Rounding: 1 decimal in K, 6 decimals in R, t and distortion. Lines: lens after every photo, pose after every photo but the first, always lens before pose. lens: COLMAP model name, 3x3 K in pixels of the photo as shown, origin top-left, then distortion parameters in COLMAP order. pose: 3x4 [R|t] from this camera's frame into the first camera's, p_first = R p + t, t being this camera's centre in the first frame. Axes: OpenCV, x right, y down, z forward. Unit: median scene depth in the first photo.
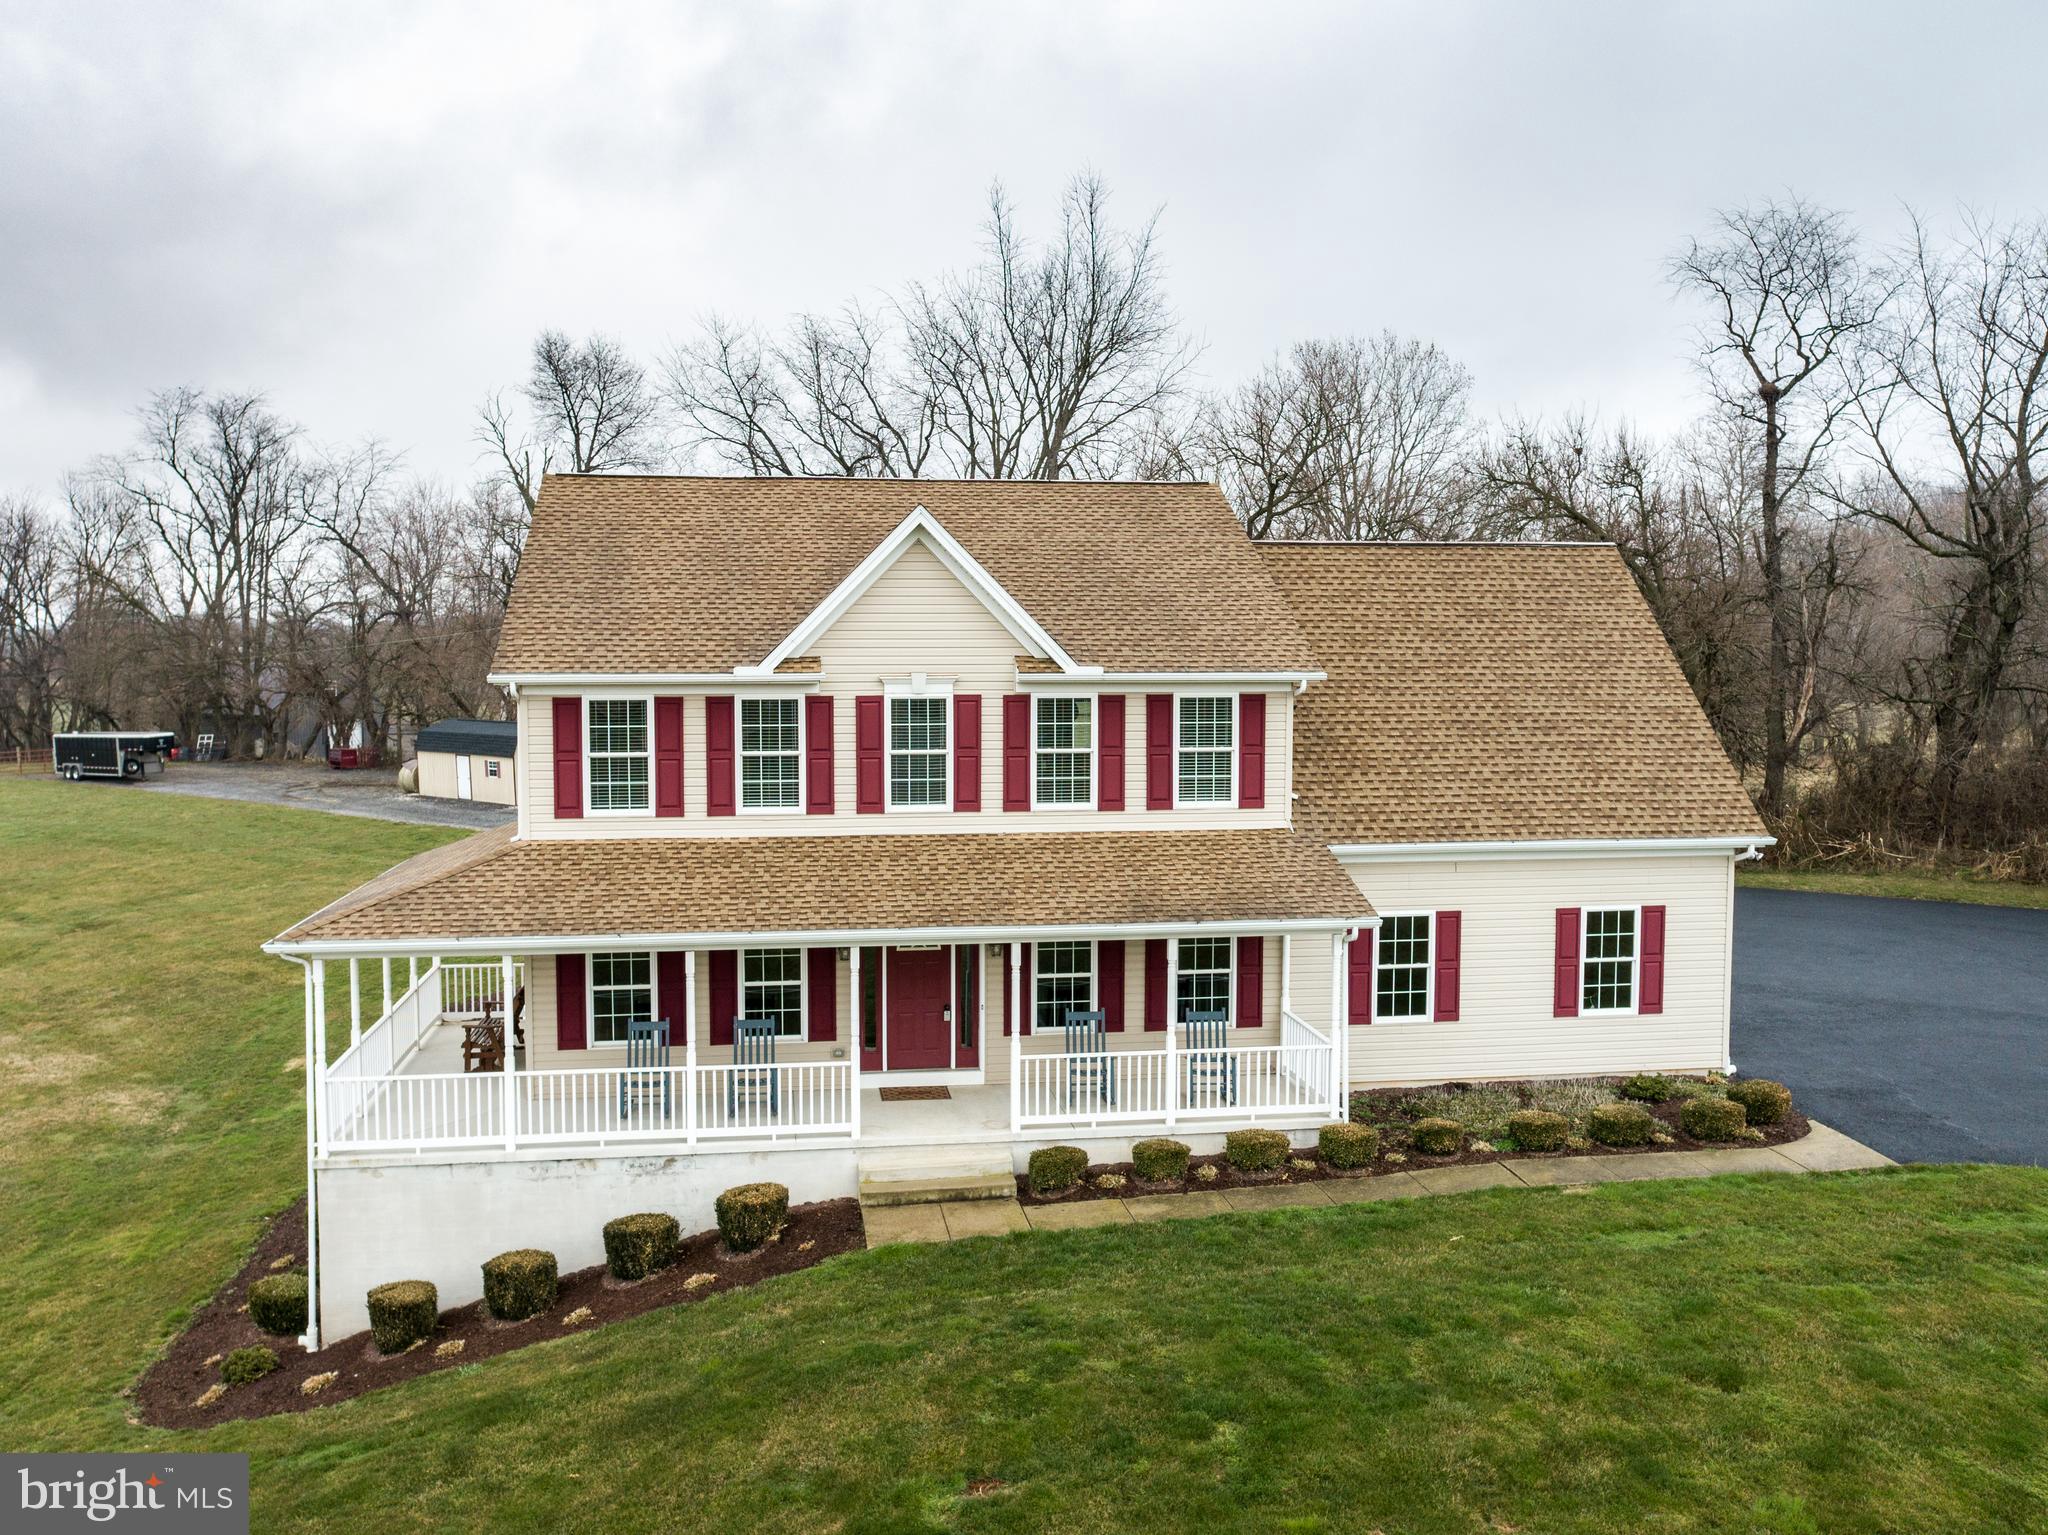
lens RADIAL K [[1596.9, 0, 985.2], [0, 1596.9, 764.3], [0, 0, 1]] dist [-0.012919, 0.006764]
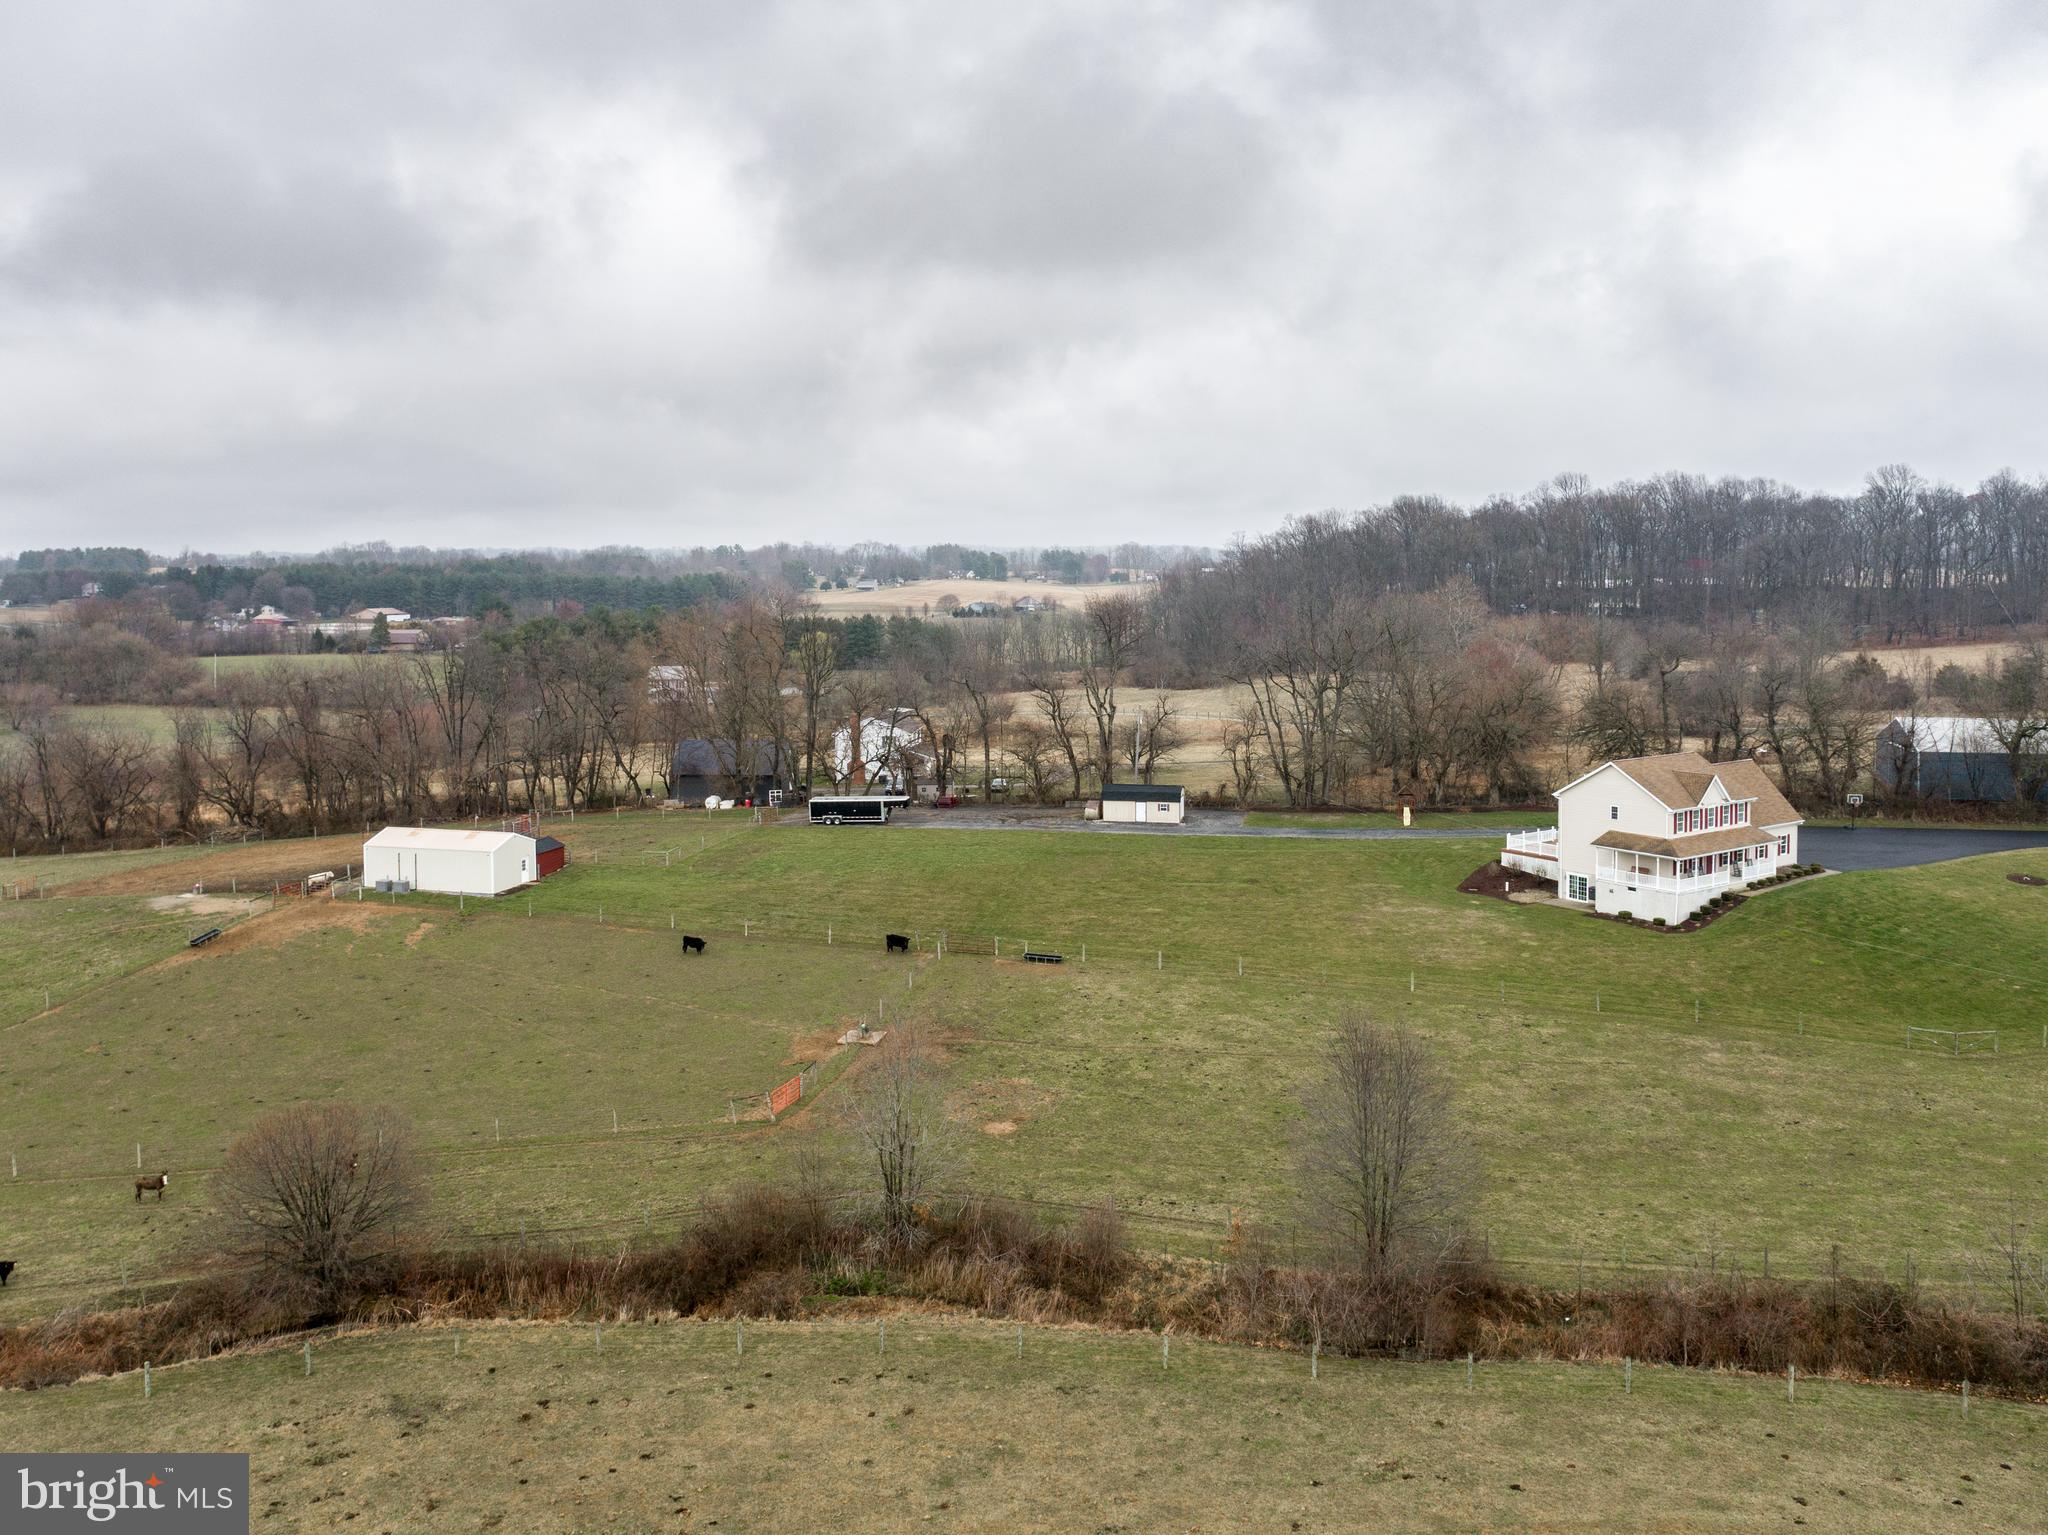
lens RADIAL K [[1612.9, 0, 1001.4], [0, 1612.9, 656.6], [0, 0, 1]] dist [-0.014717, -0.006503]
pose [[0.896331, -0.028613, 0.442461, -4.830033], [0.038411, 0.999175, -0.013198, -0.601400], [-0.441718, 0.028826, 0.896691, -3.024088]]
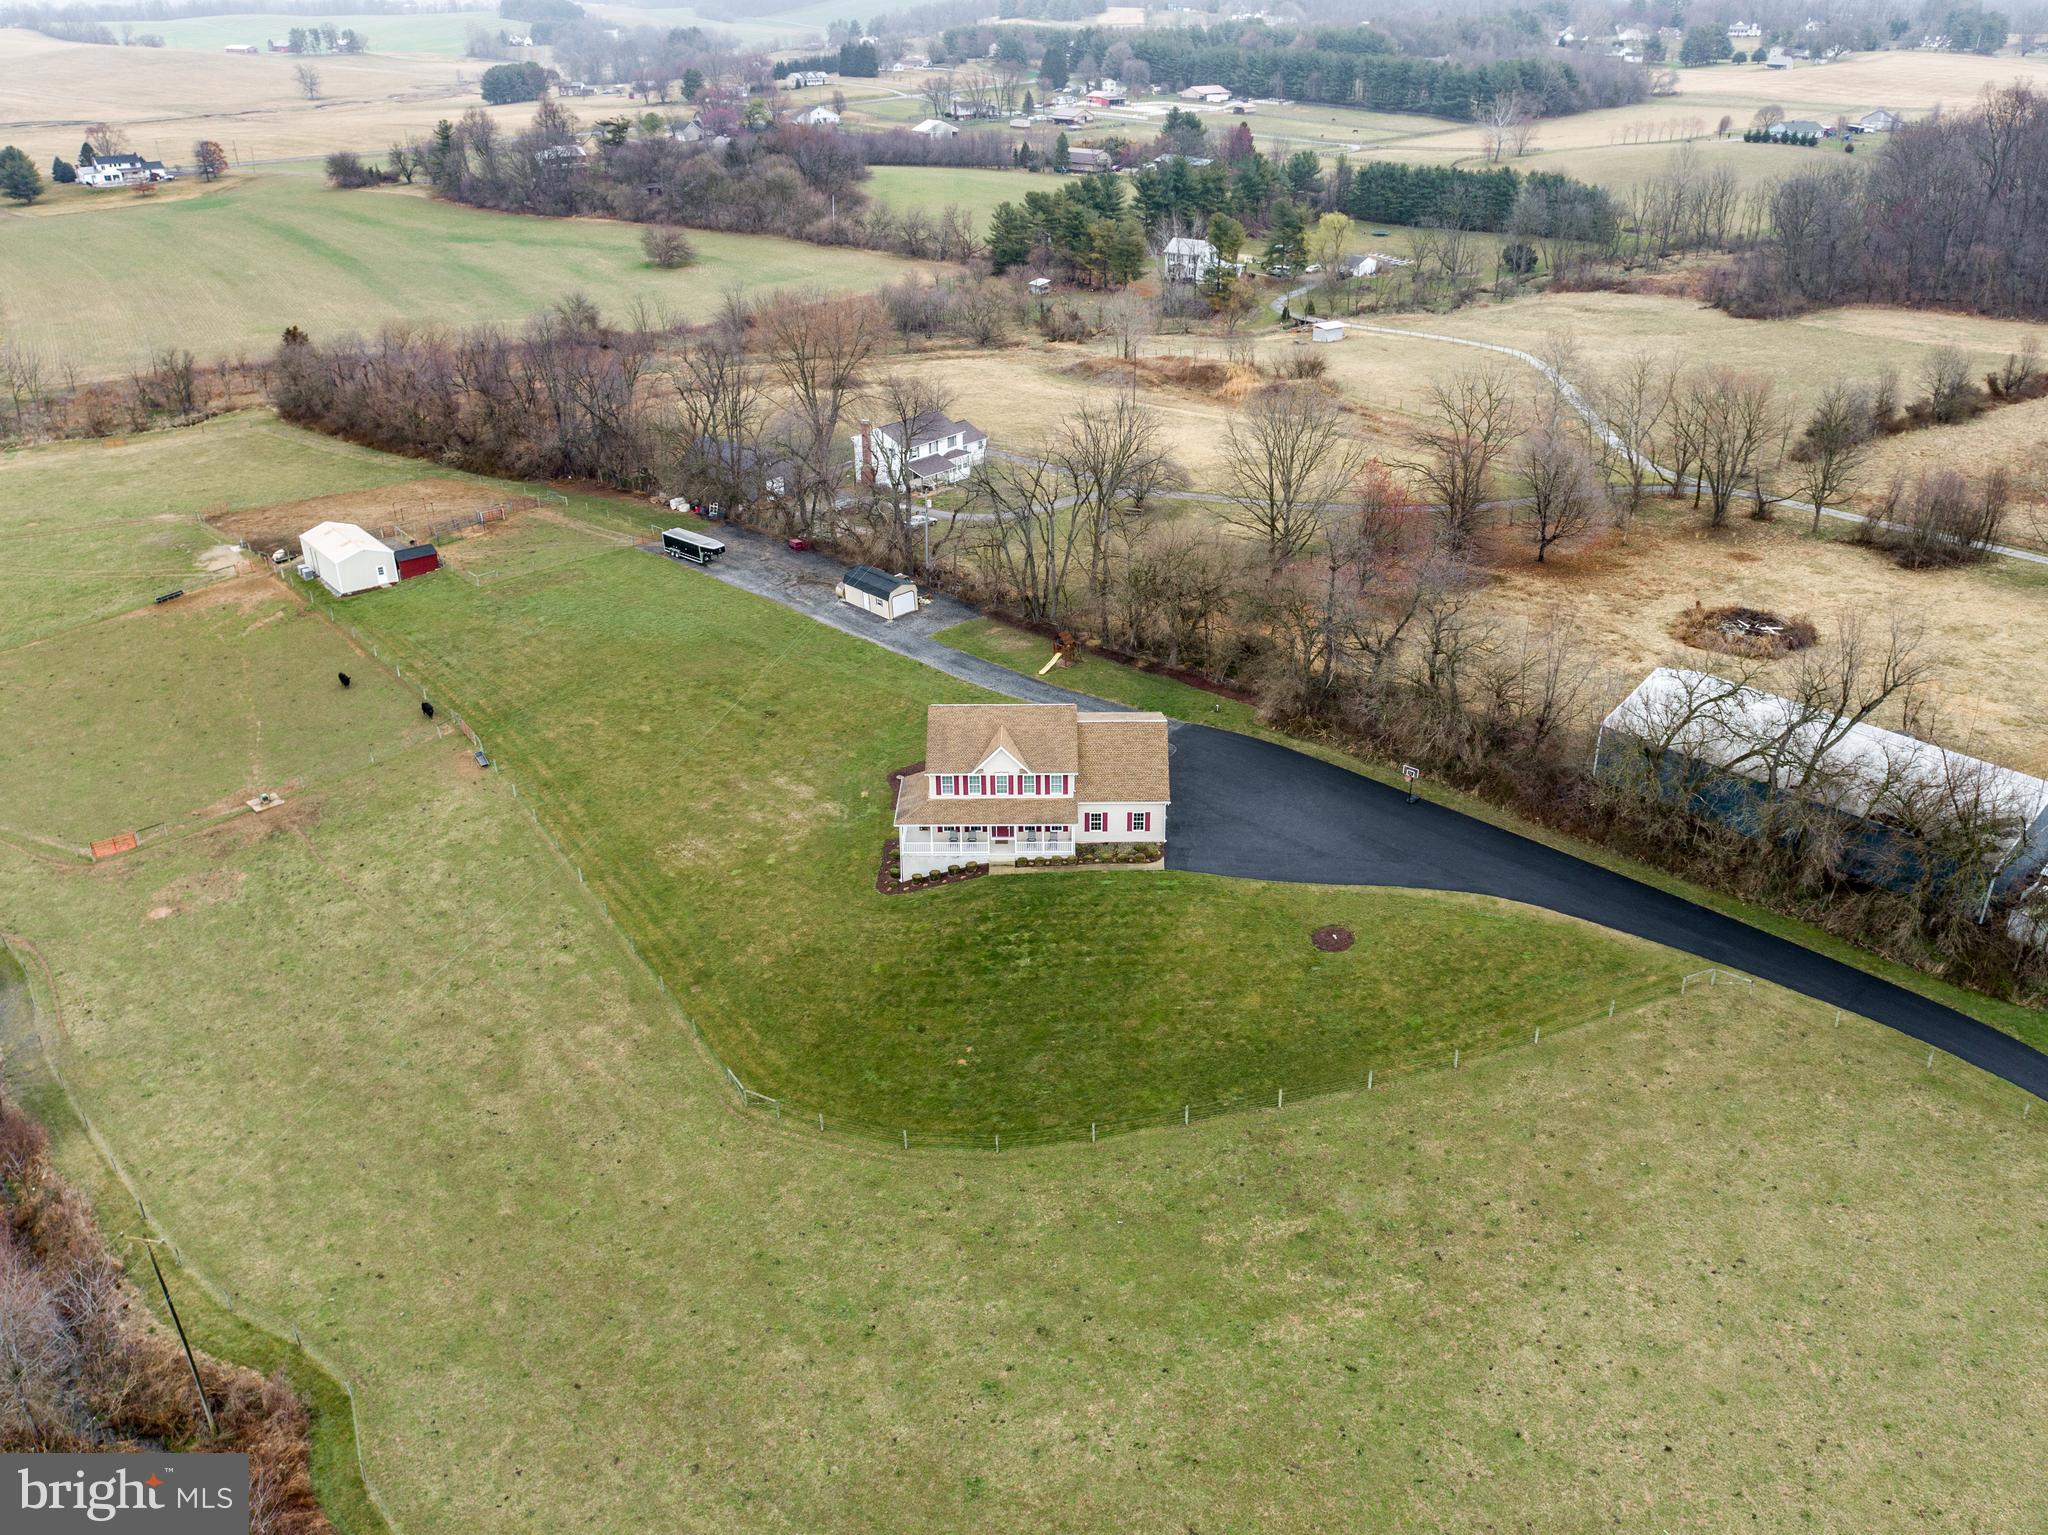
lens RADIAL K [[1605.6, 0, 1050.1], [0, 1605.6, 774.0], [0, 0, 1]] dist [-0.024203, 0.006967]
pose [[0.991297, 0.054756, -0.119718, 0.779368], [-0.005242, 0.925090, 0.379711, -2.135371], [0.131542, -0.375779, 0.917326, -4.007780]]
